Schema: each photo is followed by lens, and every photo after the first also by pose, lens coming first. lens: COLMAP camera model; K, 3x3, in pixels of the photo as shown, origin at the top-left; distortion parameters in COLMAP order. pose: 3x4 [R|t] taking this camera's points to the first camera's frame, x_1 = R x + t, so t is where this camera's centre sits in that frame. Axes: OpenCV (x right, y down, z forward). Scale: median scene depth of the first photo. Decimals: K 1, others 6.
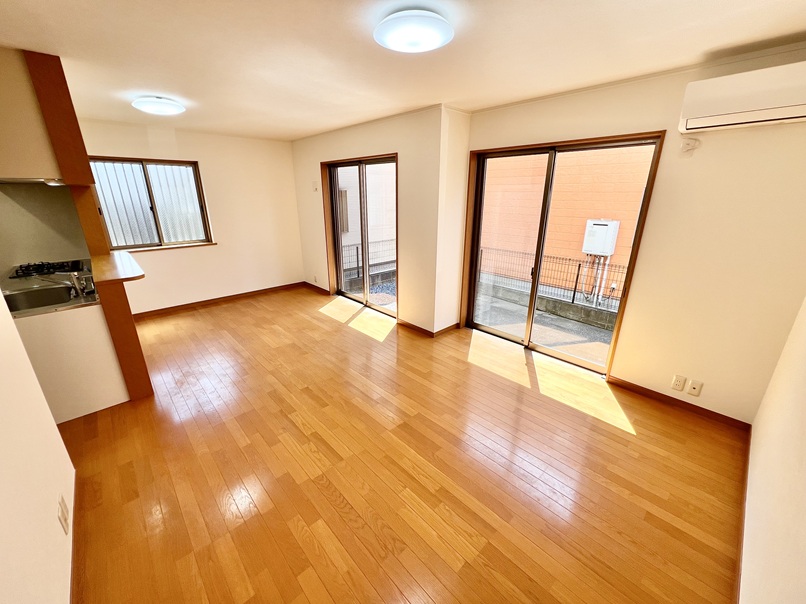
lens RADIAL K [[324.7, 0, 400.8], [0, 324.7, 301.3], [0, 0, 1]] dist [0.001063, 0.000112]
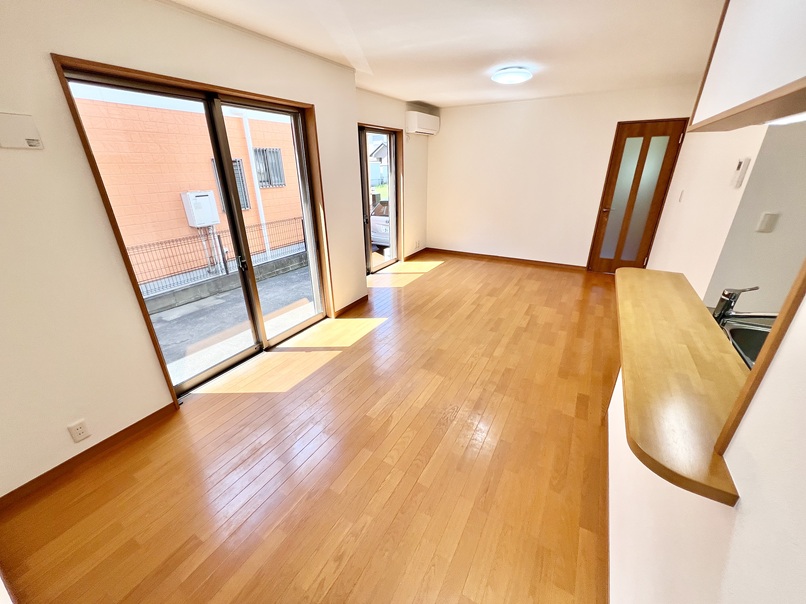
lens RADIAL K [[324.7, 0, 400.8], [0, 324.7, 301.3], [0, 0, 1]] dist [0.001063, 0.000112]
pose [[-0.287740, -0.368426, 0.884007, -0.826892], [0.318373, 0.833750, 0.451109, -0.309603], [-0.903241, 0.411247, -0.122606, 0.975697]]
